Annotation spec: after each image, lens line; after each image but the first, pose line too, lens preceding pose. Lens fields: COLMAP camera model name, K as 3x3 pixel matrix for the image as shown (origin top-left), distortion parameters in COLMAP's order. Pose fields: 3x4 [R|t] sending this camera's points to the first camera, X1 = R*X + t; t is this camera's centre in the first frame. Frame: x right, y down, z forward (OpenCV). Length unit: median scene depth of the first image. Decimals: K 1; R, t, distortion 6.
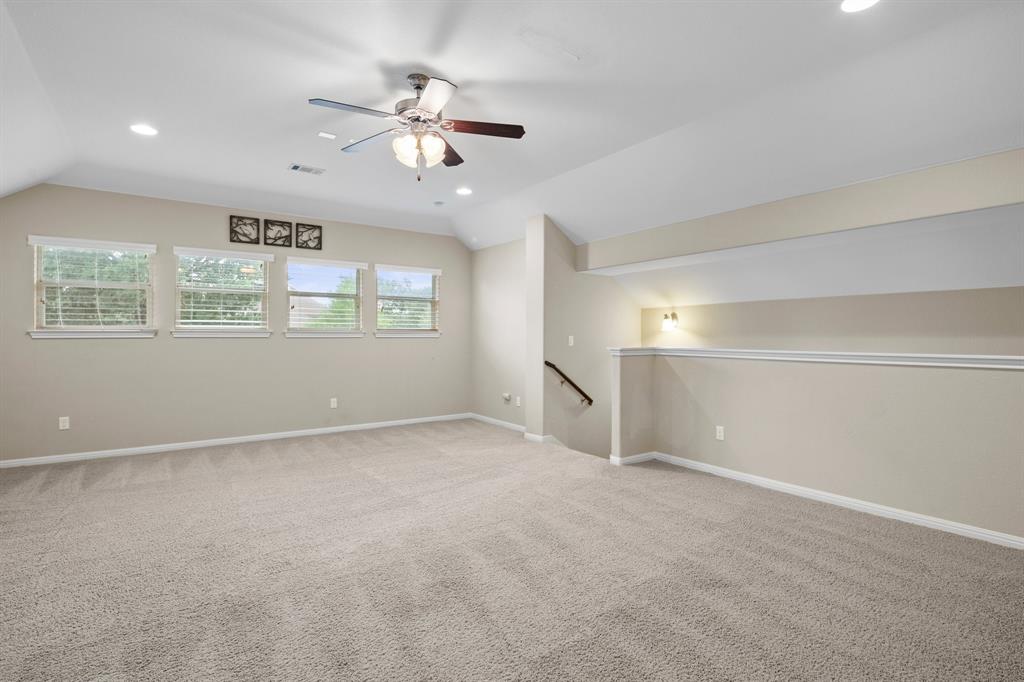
lens RADIAL K [[499.9, 0, 511.5], [0, 499.9, 327.6], [0, 0, 1]] dist [0.001914, -0.002488]
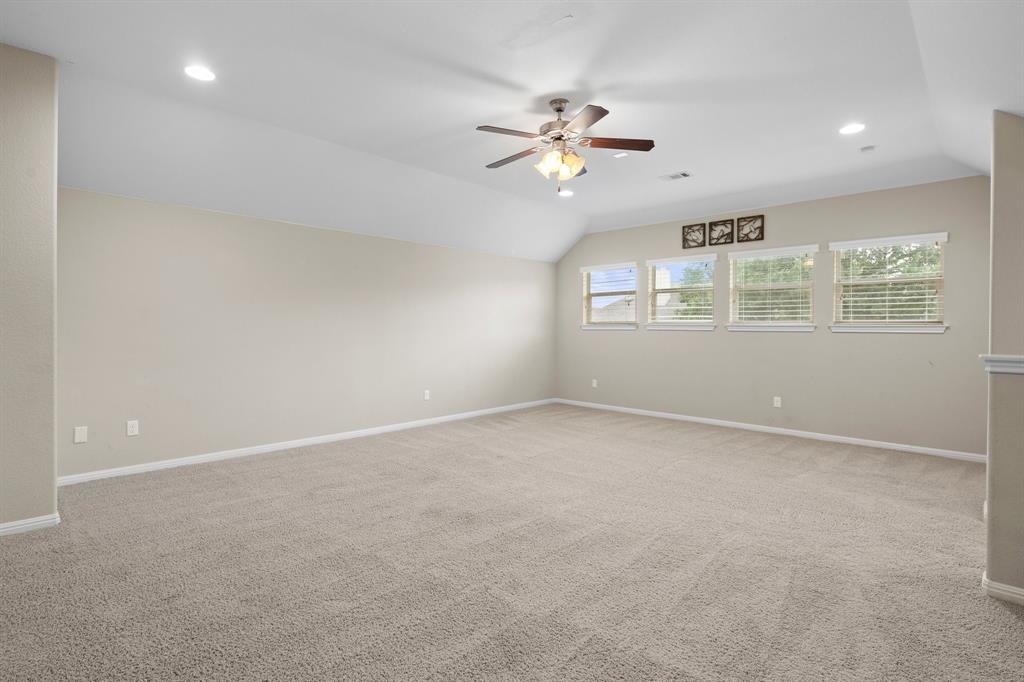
lens RADIAL K [[499.9, 0, 511.5], [0, 499.9, 327.6], [0, 0, 1]] dist [0.001914, -0.002488]
pose [[0.195027, 0.002458, -0.980795, 0.490624], [0.008474, 0.999955, 0.004191, 0.005042], [0.980761, -0.009128, 0.194997, 0.358130]]
